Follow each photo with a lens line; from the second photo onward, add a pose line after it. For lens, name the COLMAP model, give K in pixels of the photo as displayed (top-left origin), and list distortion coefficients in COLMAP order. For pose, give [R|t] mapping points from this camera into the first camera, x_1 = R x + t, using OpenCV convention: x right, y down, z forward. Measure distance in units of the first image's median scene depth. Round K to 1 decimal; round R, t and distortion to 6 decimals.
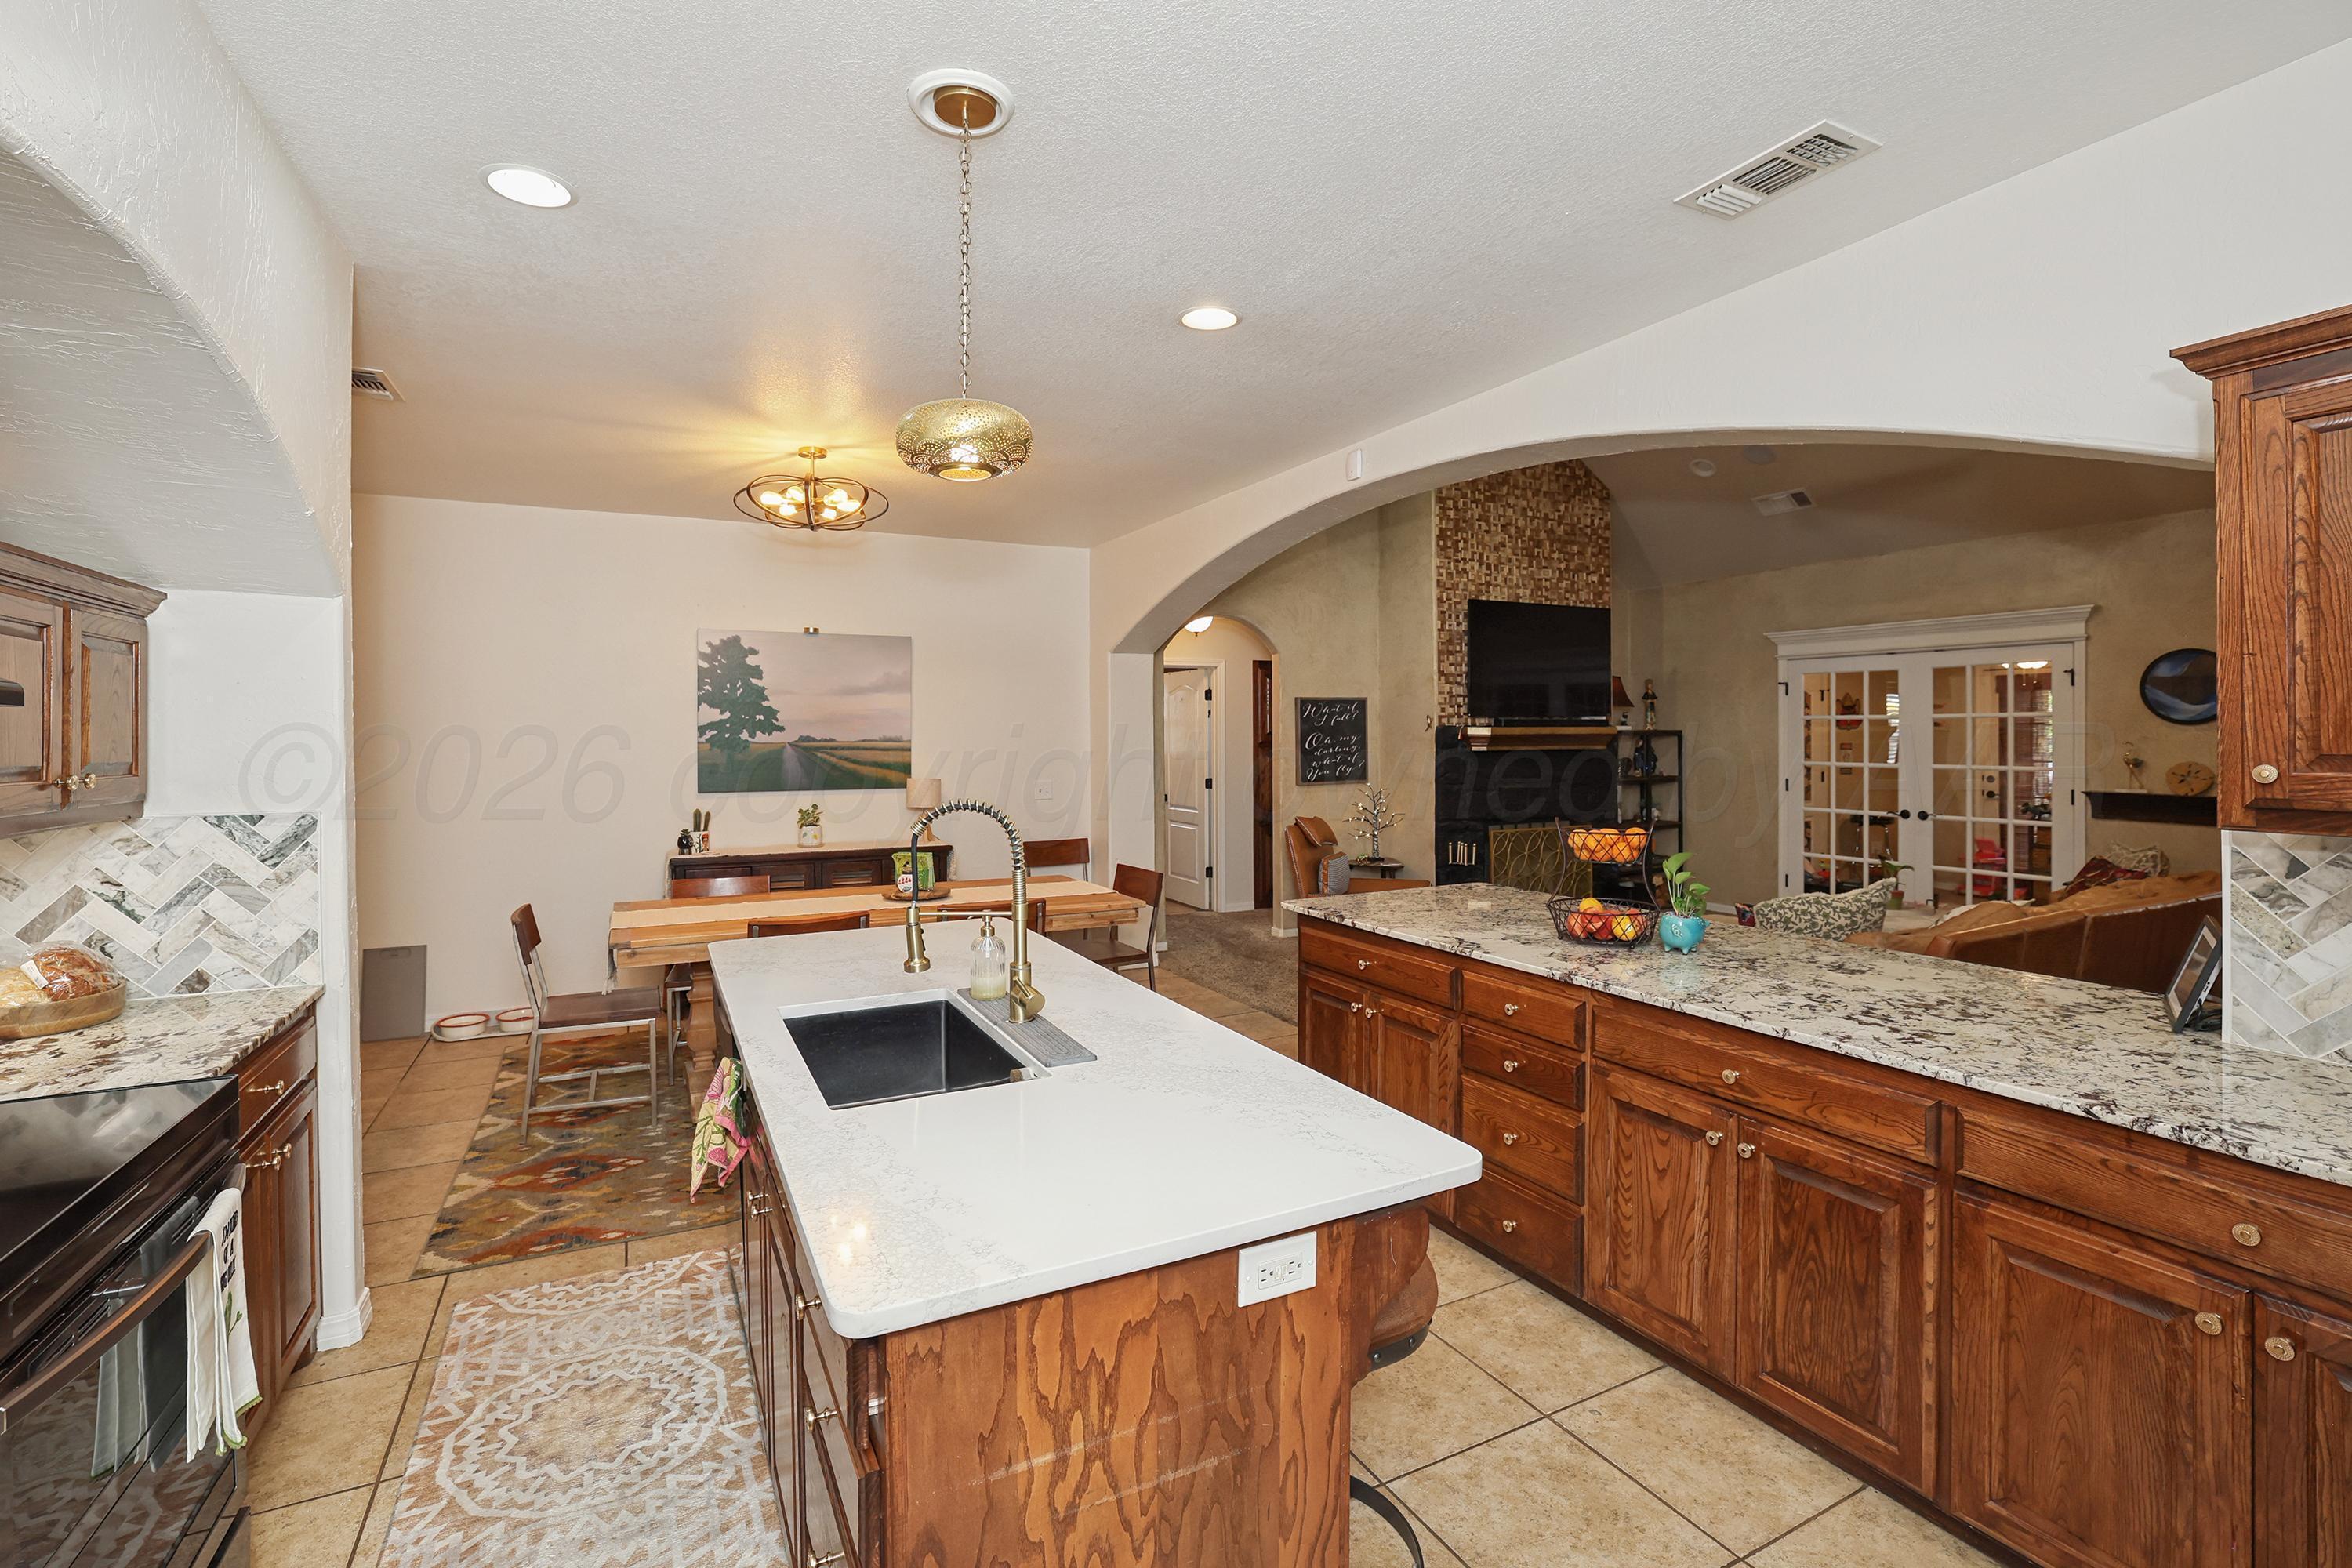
lens RADIAL K [[1064.1, 0, 1136.3], [0, 1064.1, 740.0], [0, 0, 1]] dist [-0.048381, 0.013827]
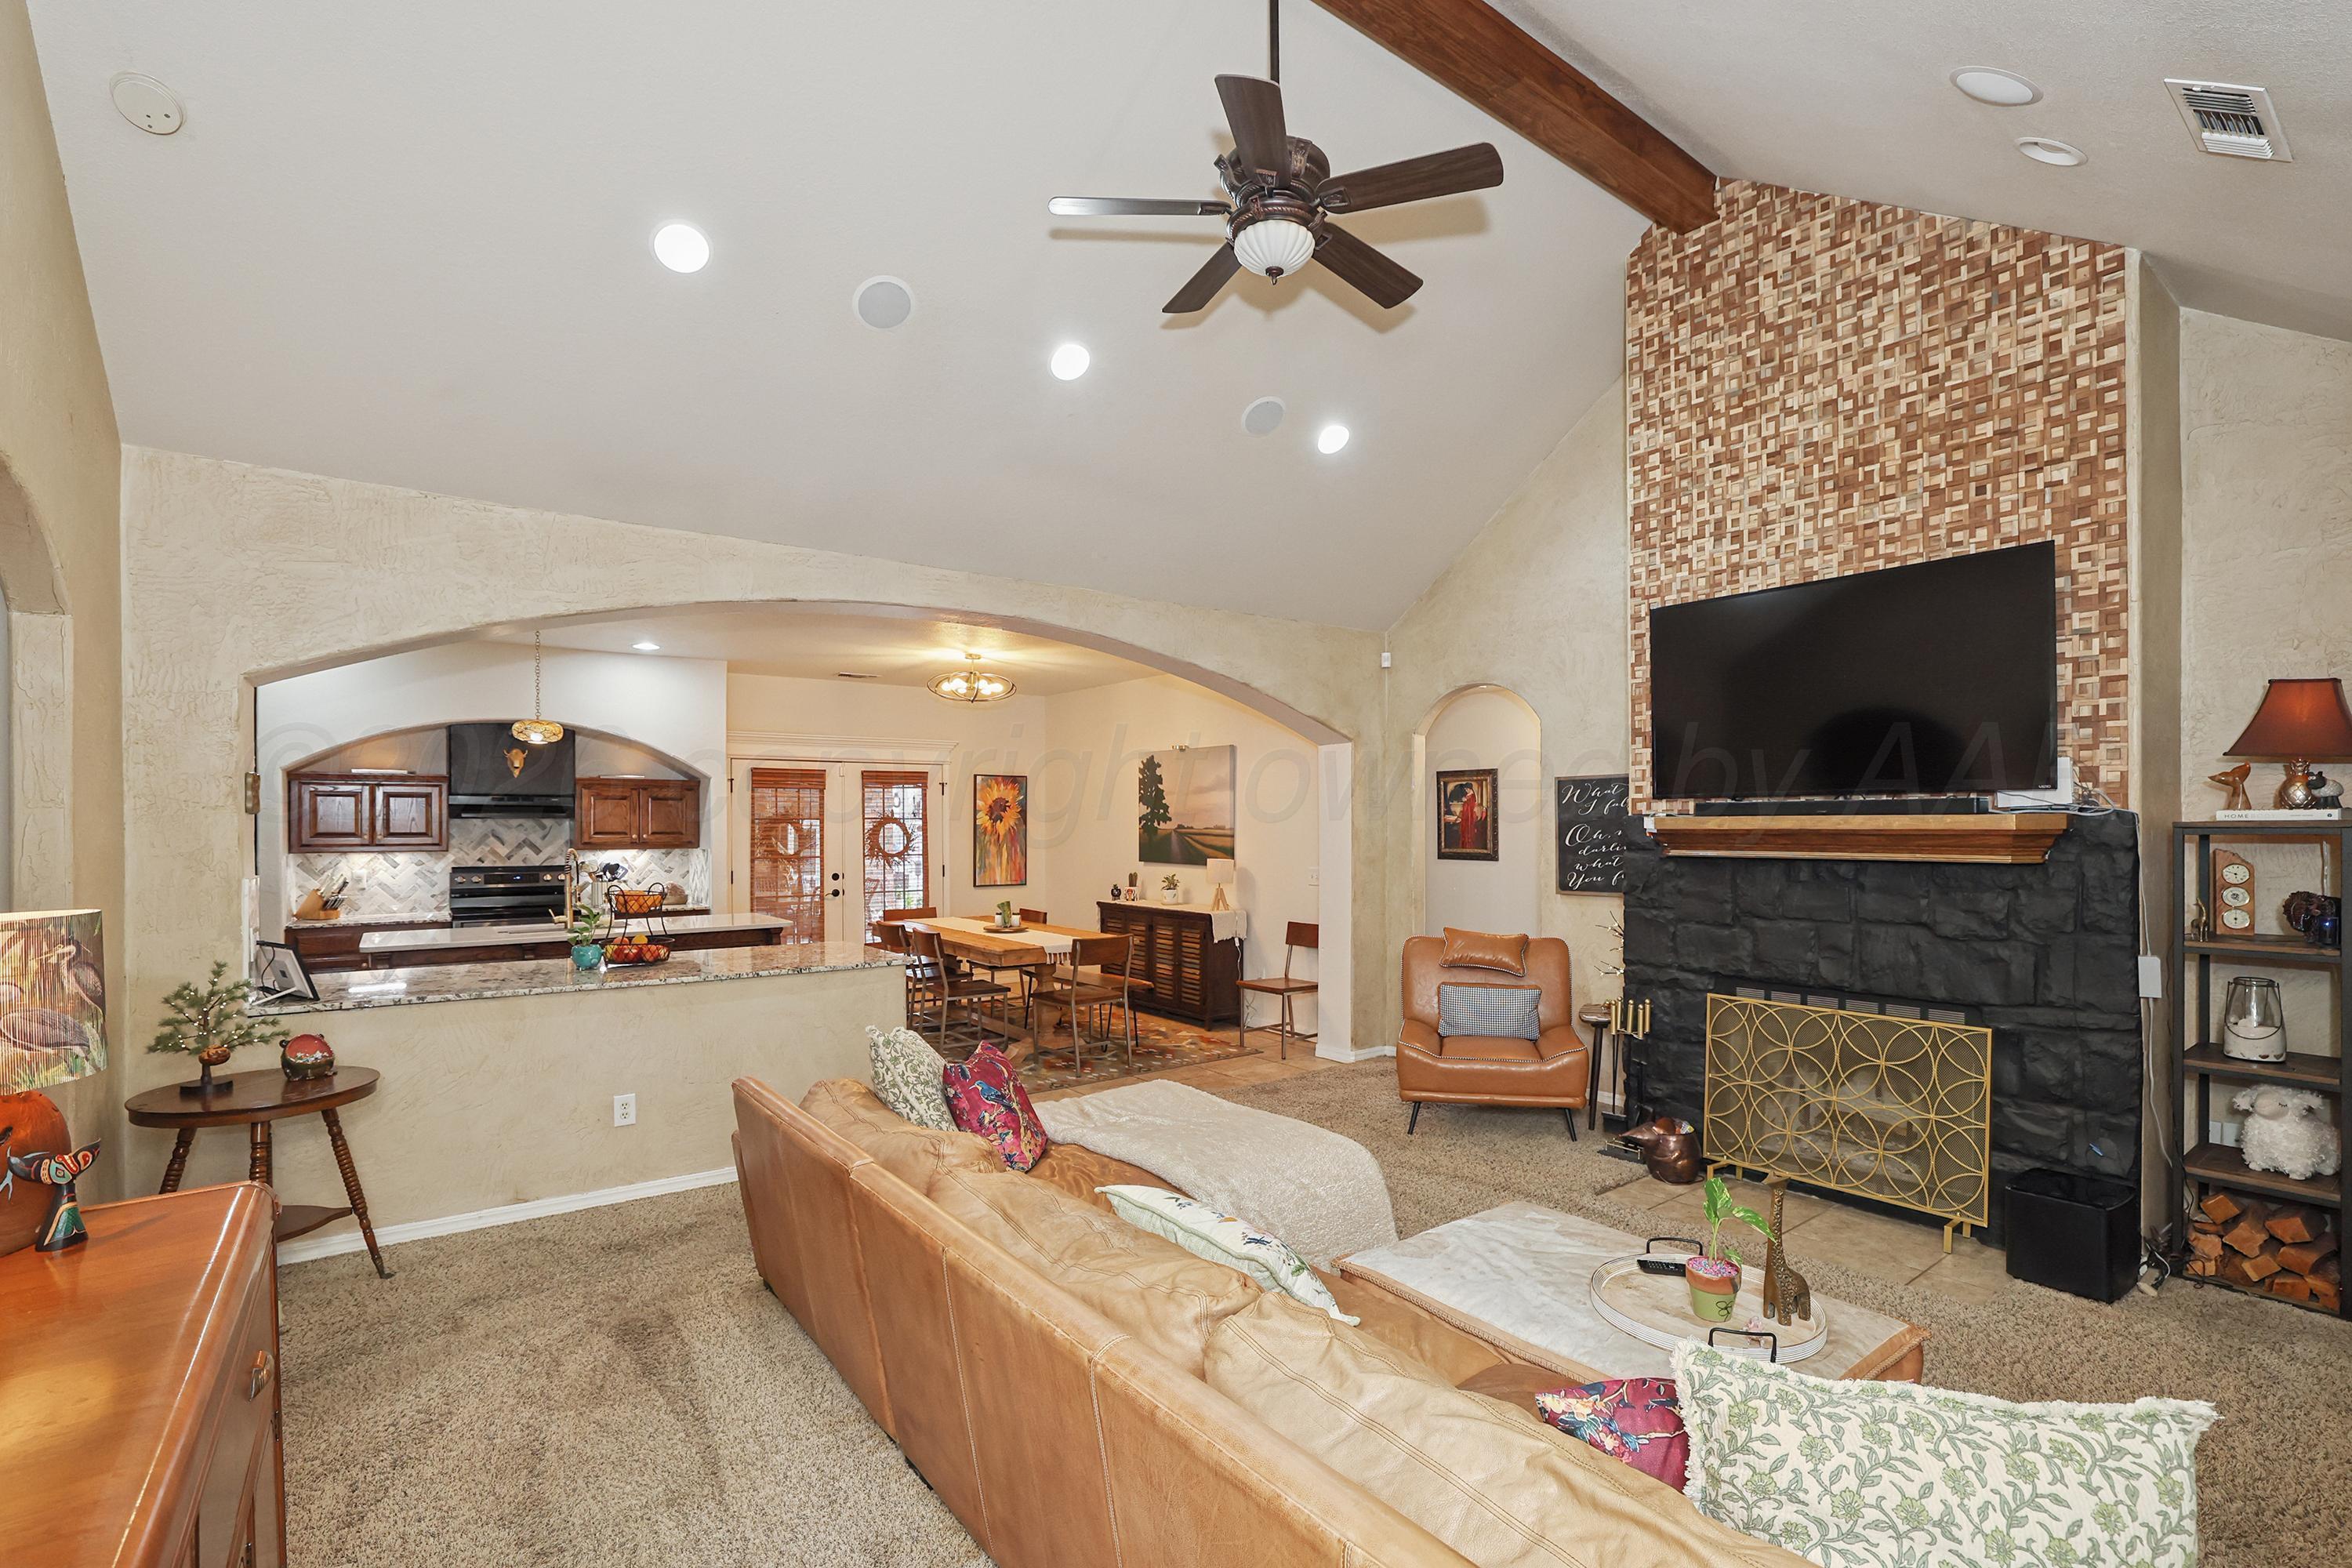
lens RADIAL K [[1064.1, 0, 1194.7], [0, 1064.1, 816.1], [0, 0, 1]] dist [-0.048381, 0.013827]
pose [[0.192749, -0.000091, -0.981248, 0.858045], [-0.003146, 0.999995, -0.000711, -0.011120], [0.981243, 0.003224, 0.192747, 0.617316]]
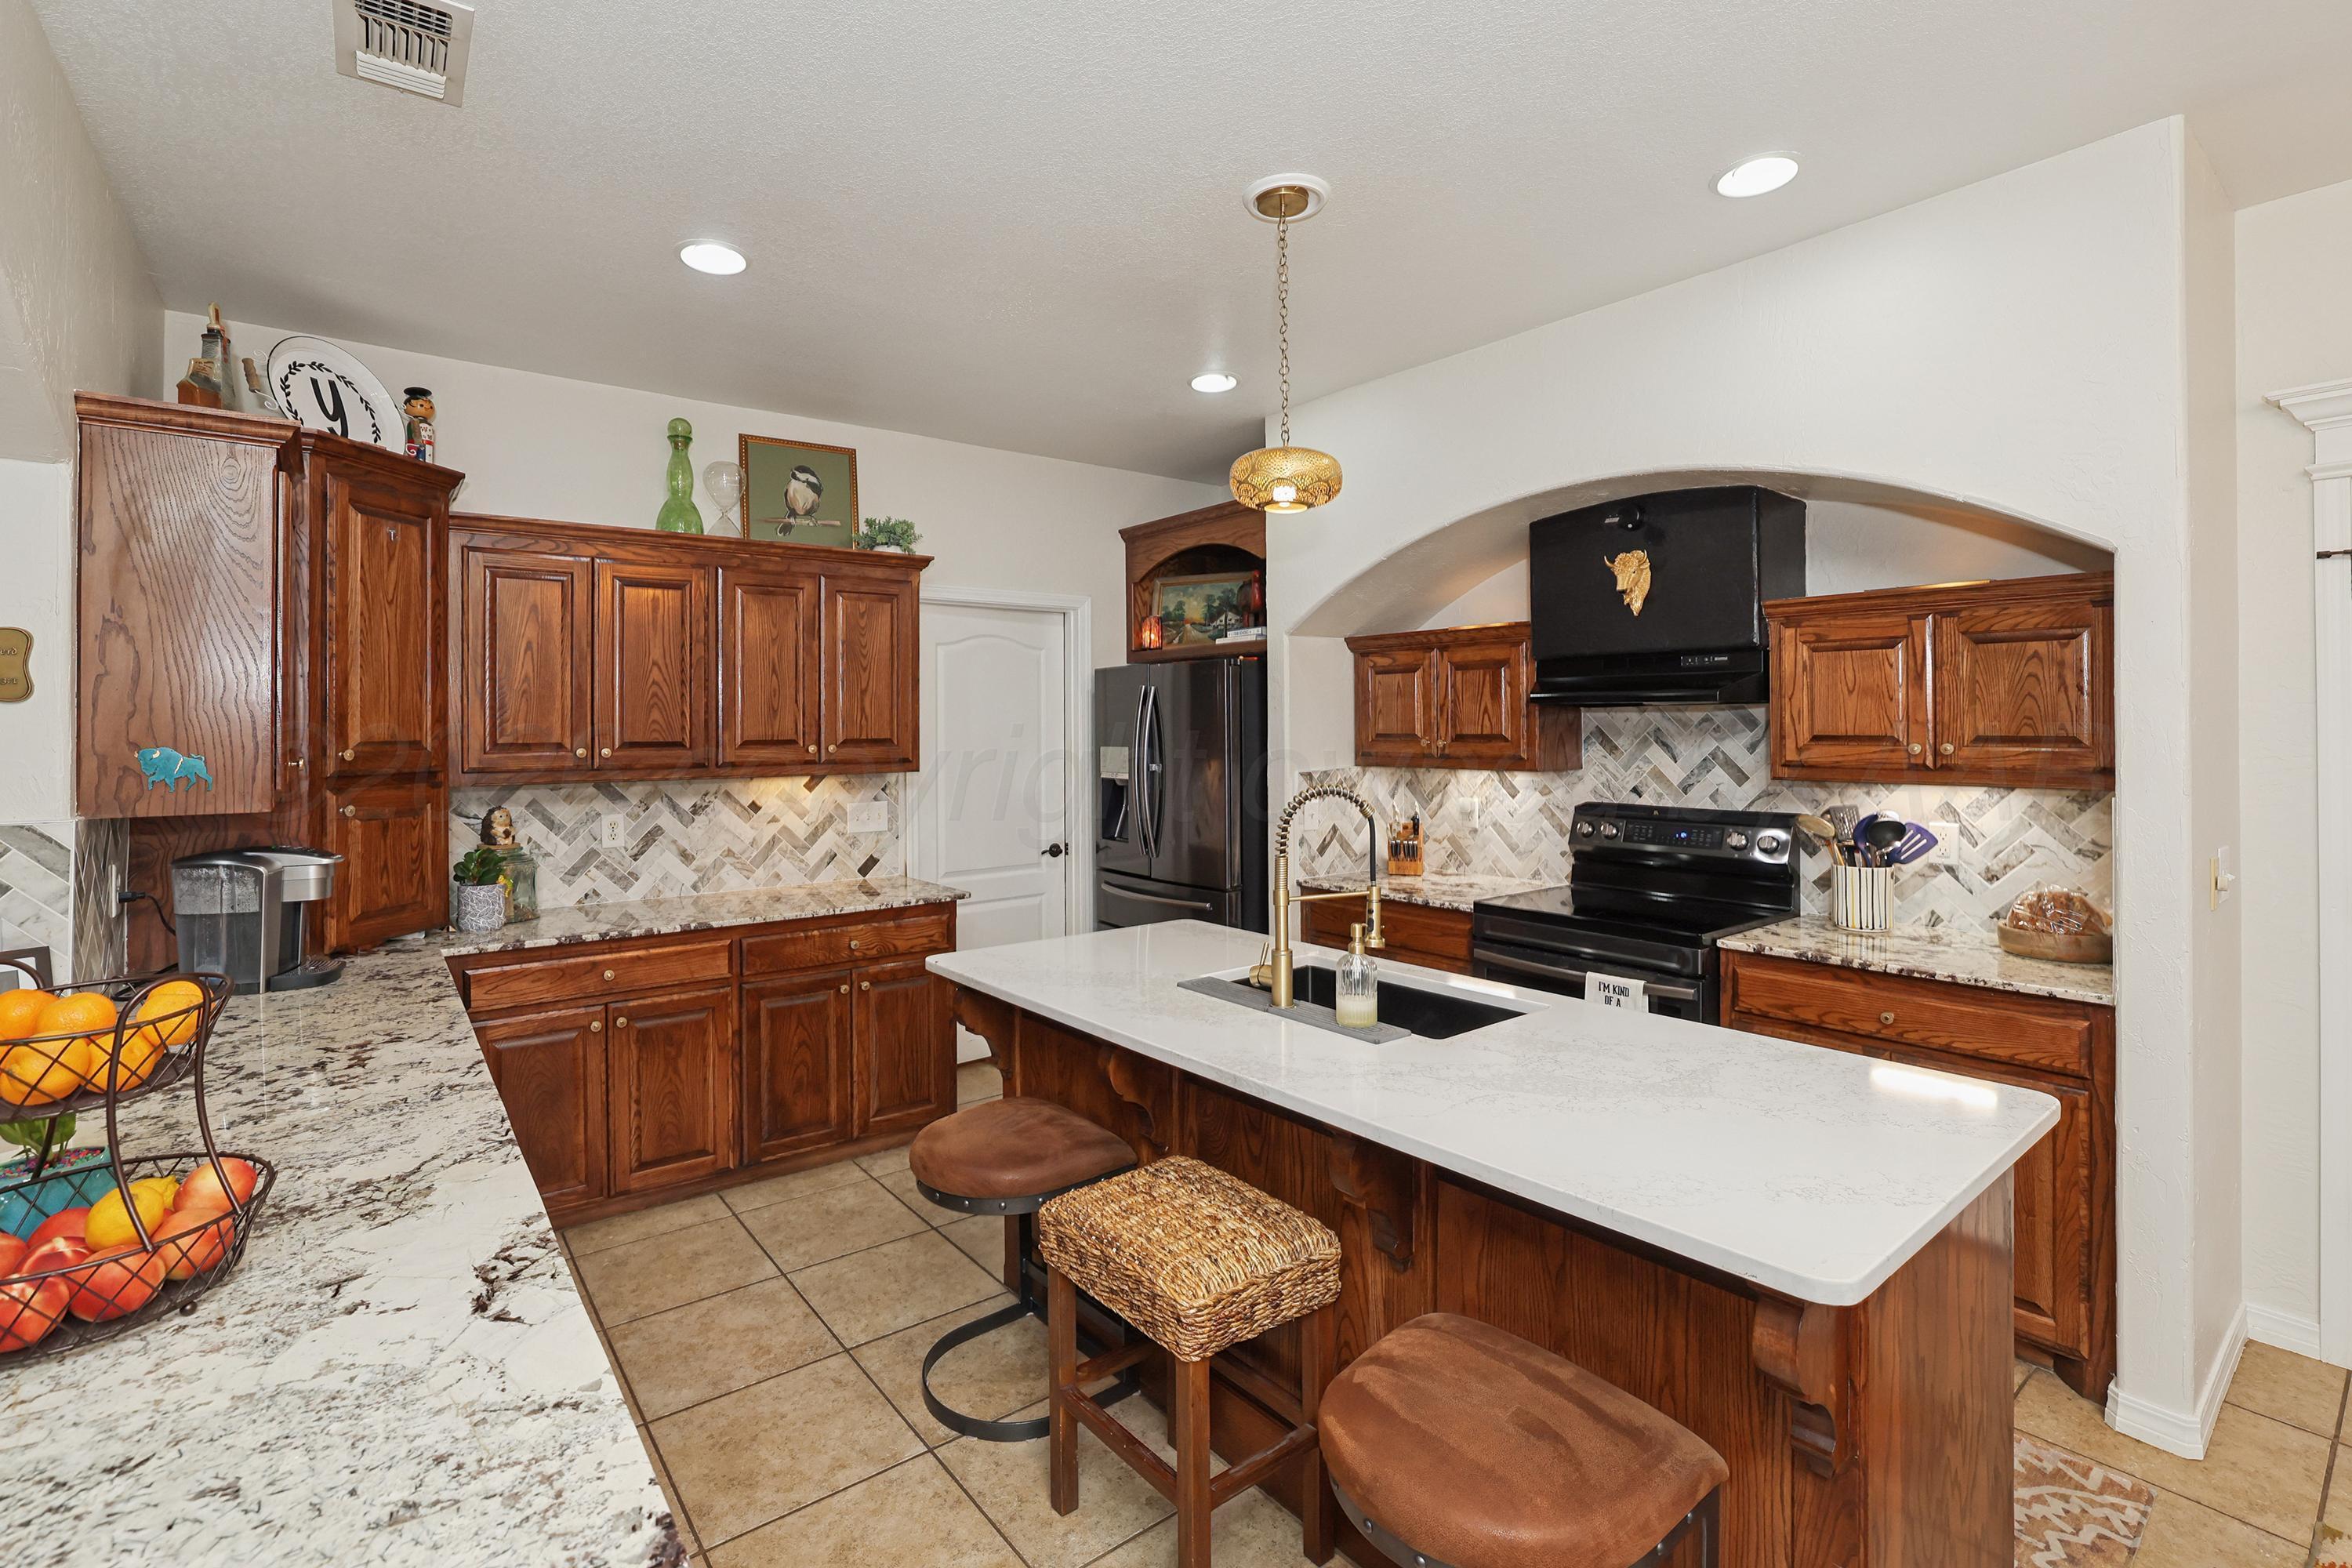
lens RADIAL K [[1064.1, 0, 1159.0], [0, 1064.1, 717.5], [0, 0, 1]] dist [-0.048381, 0.013827]
pose [[-0.980352, 0.011148, -0.196941, 0.060979], [0.012102, 0.999920, -0.003641, -0.003161], [0.196885, -0.005953, -0.980409, 0.581669]]
